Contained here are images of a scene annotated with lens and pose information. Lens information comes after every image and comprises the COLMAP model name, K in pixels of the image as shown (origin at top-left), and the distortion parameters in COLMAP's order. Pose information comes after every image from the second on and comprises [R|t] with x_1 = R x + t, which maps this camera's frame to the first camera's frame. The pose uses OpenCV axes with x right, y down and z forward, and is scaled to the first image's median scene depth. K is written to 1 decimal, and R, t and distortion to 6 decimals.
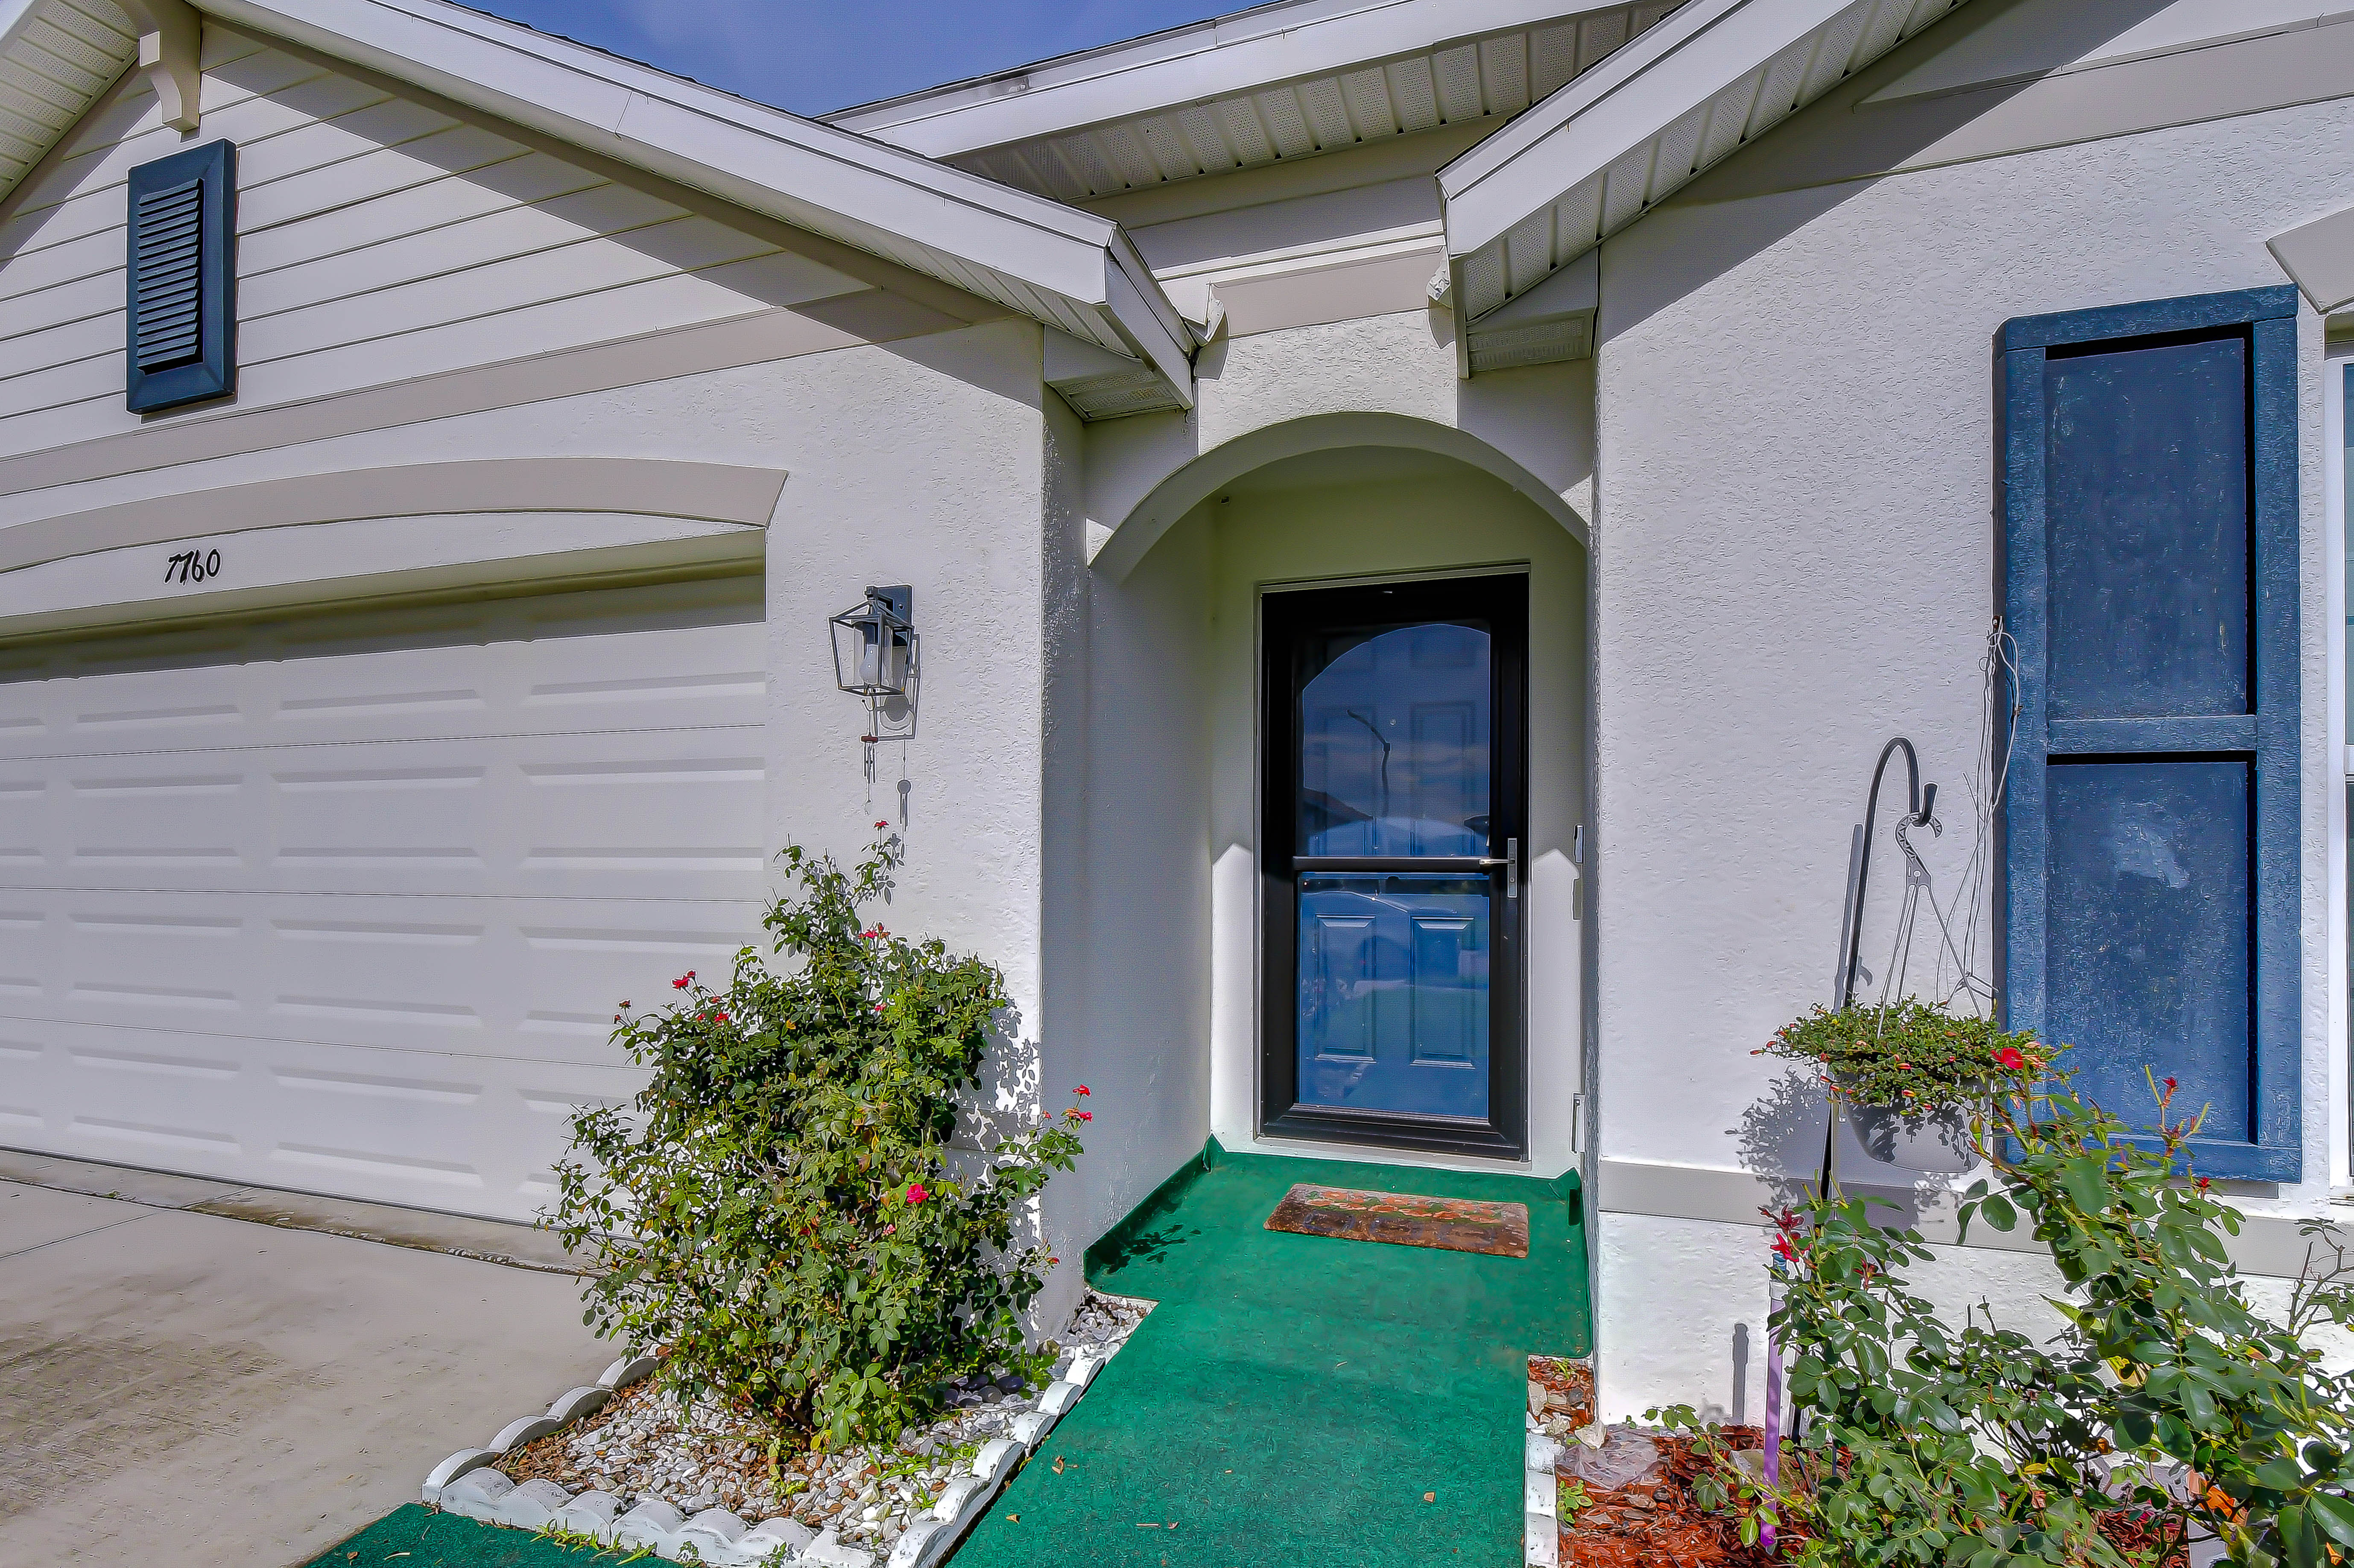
lens RADIAL K [[1110.4, 0, 1149.2], [0, 1110.4, 852.7], [0, 0, 1]] dist [-0.005198, -0.001786]
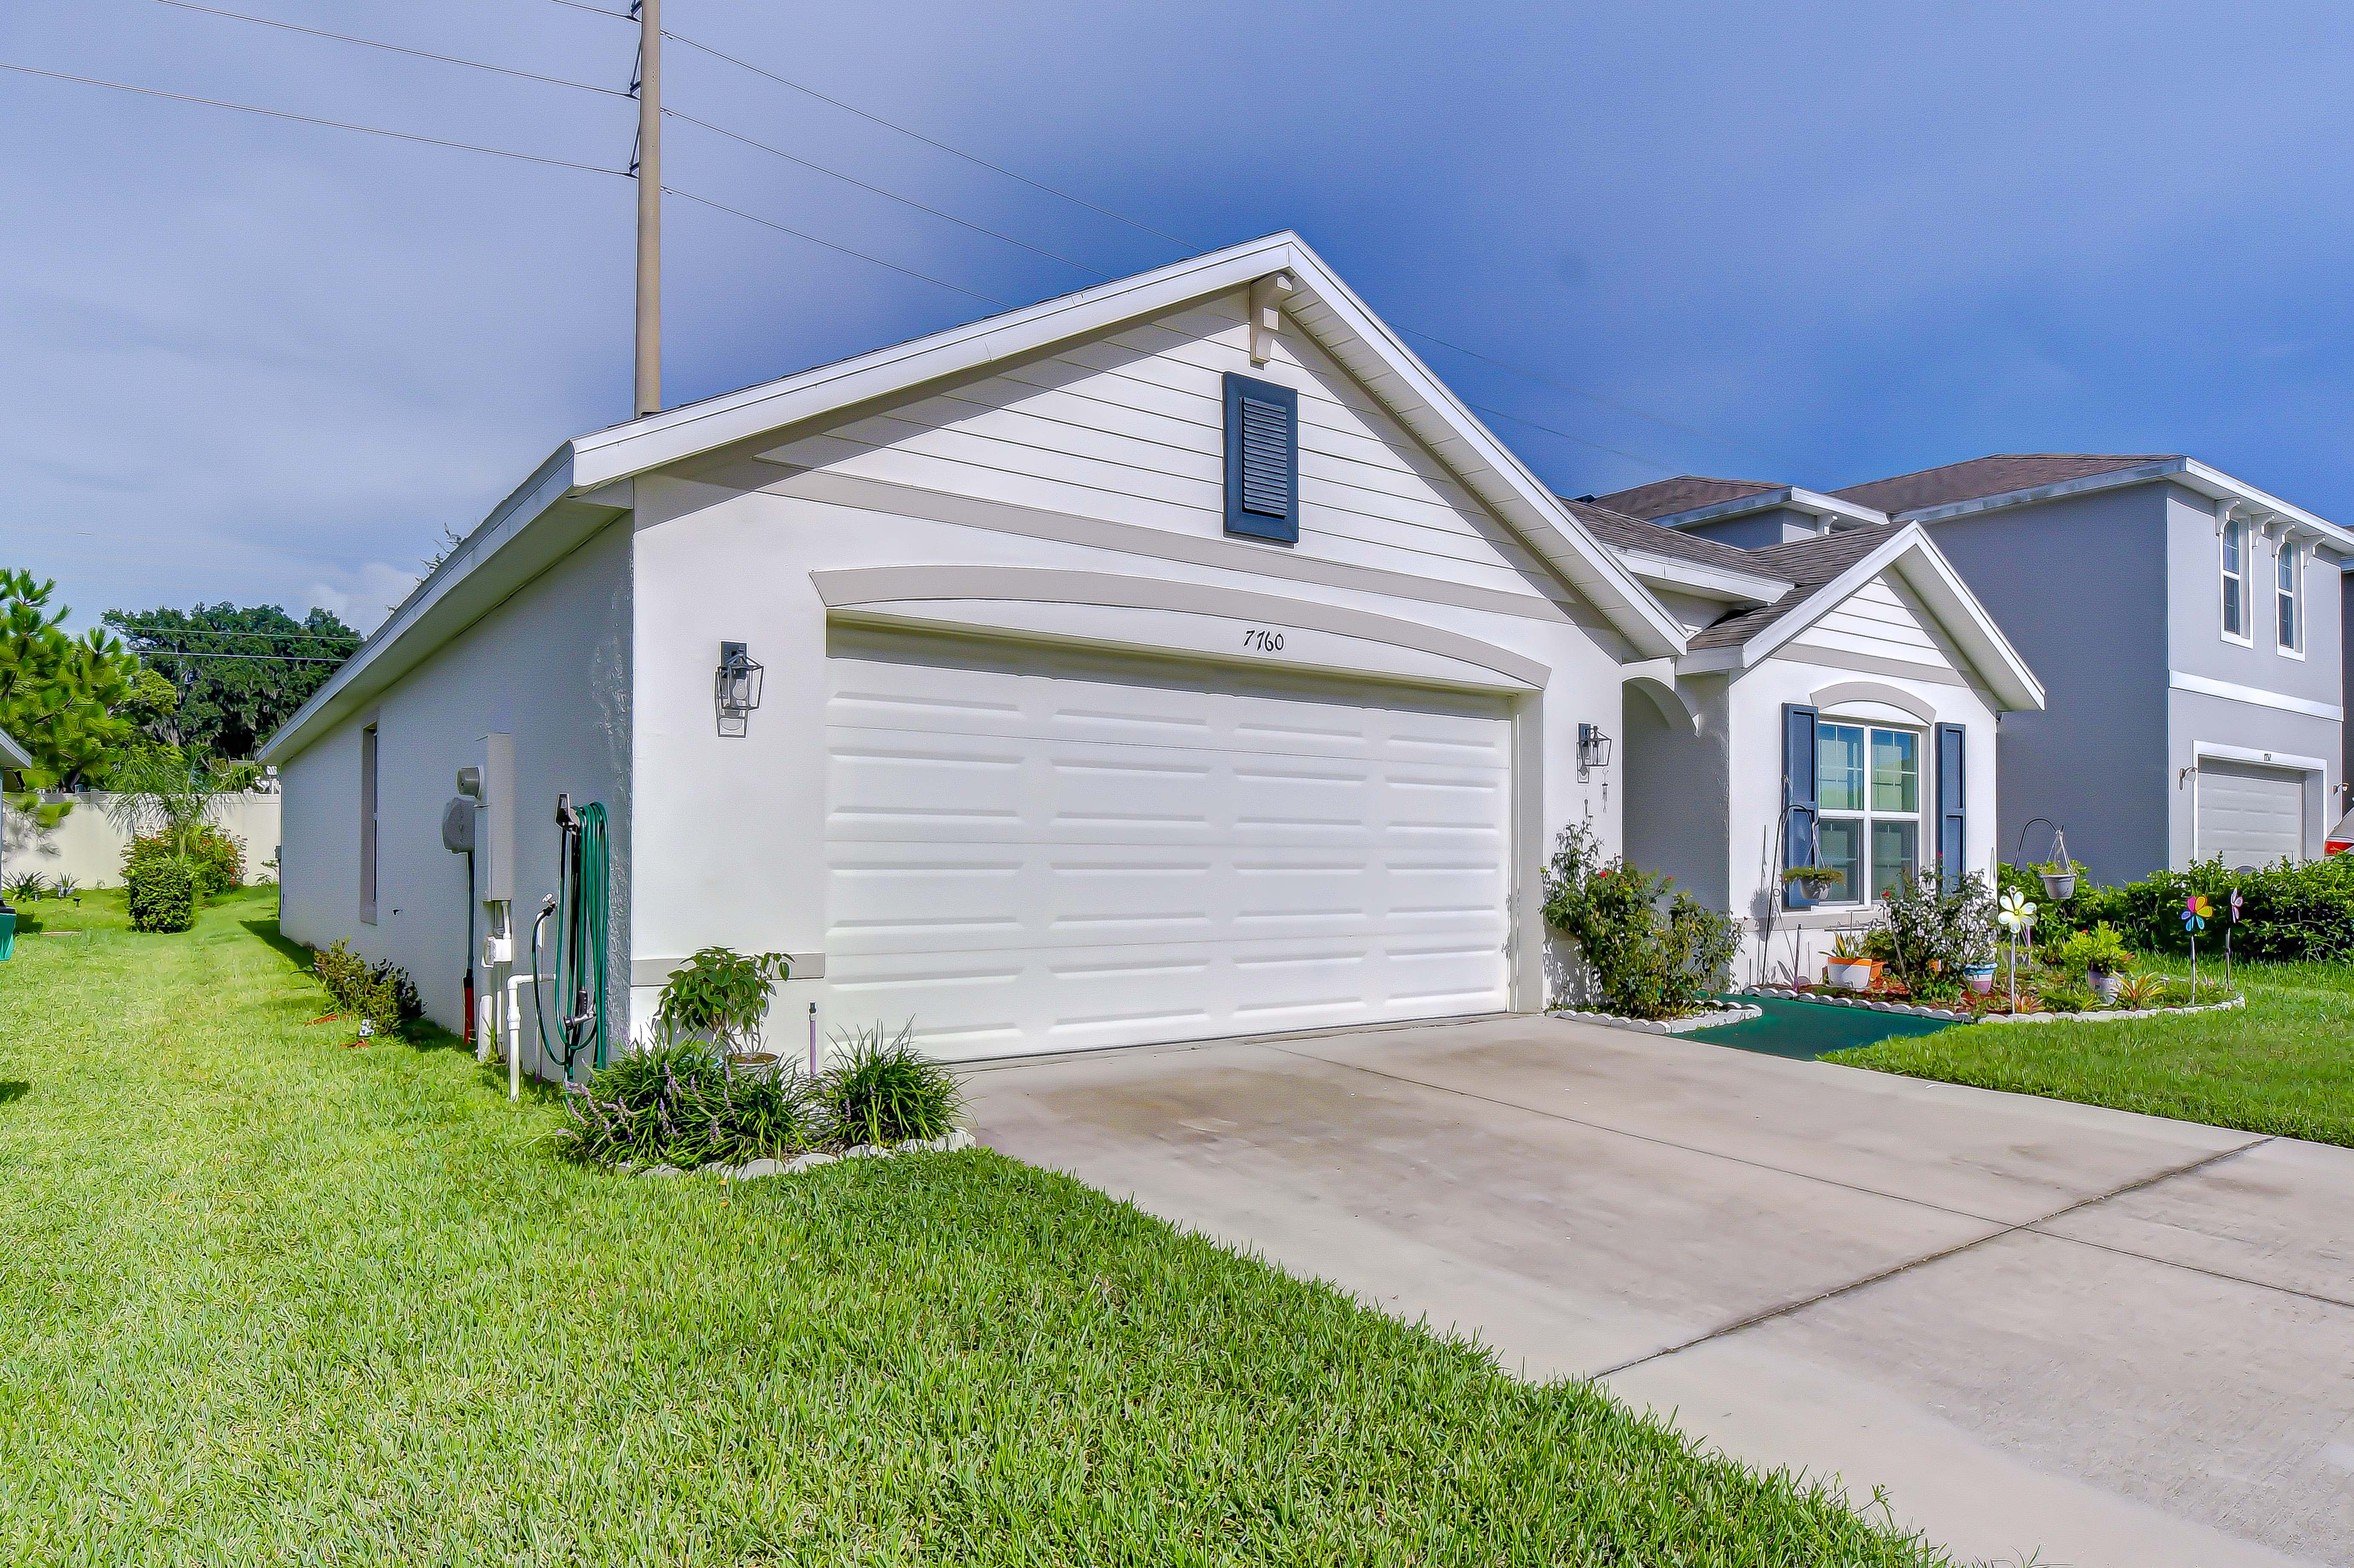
lens RADIAL K [[1380.3, 0, 1241.8], [0, 1380.3, 832.3], [0, 0, 1]] dist [0.000591, 0.000189]
pose [[0.553003, 0.013658, 0.833067, -3.429037], [-0.009860, 0.999903, -0.009848, 0.052529], [-0.833121, -0.002768, 0.553084, -0.110701]]
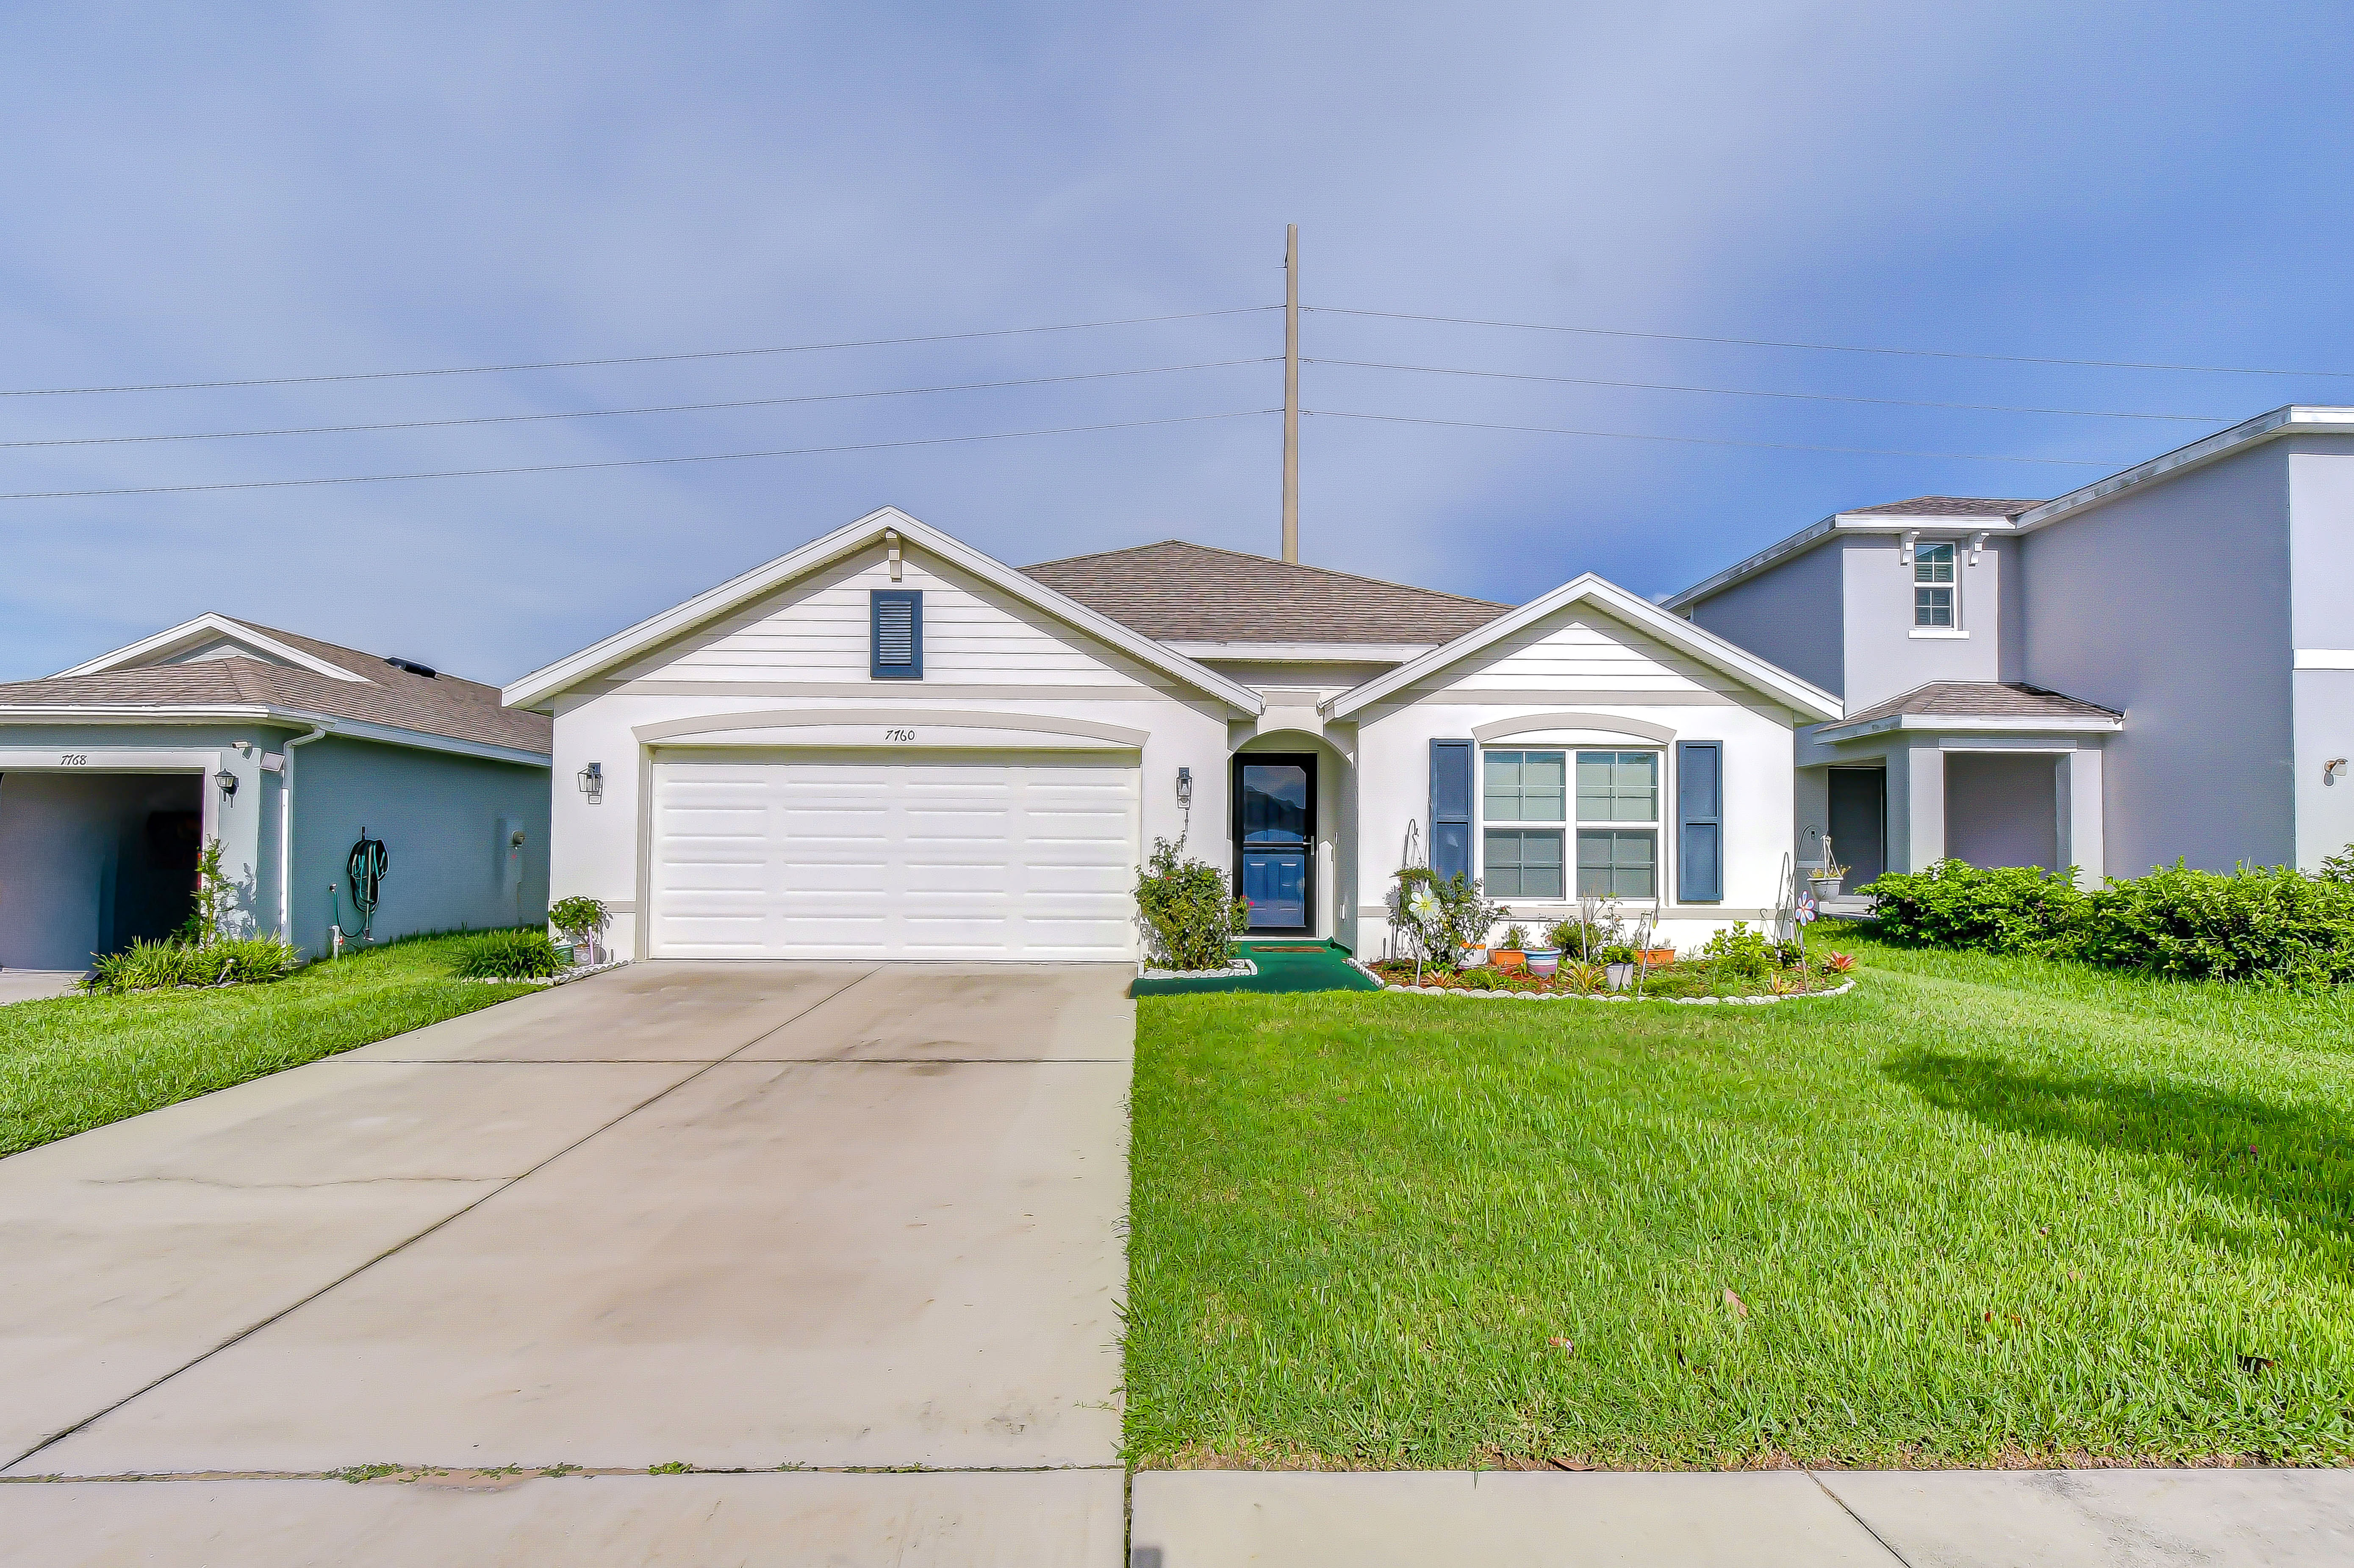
lens RADIAL K [[1038.9, 0, 1185.3], [0, 1038.9, 826.4], [0, 0, 1]] dist [-0.001977, -0.001285]
pose [[0.935835, 0.014080, 0.352158, -1.500090], [-0.006780, 0.999736, -0.021956, 0.036324], [-0.352374, 0.018160, 0.935683, -2.341758]]
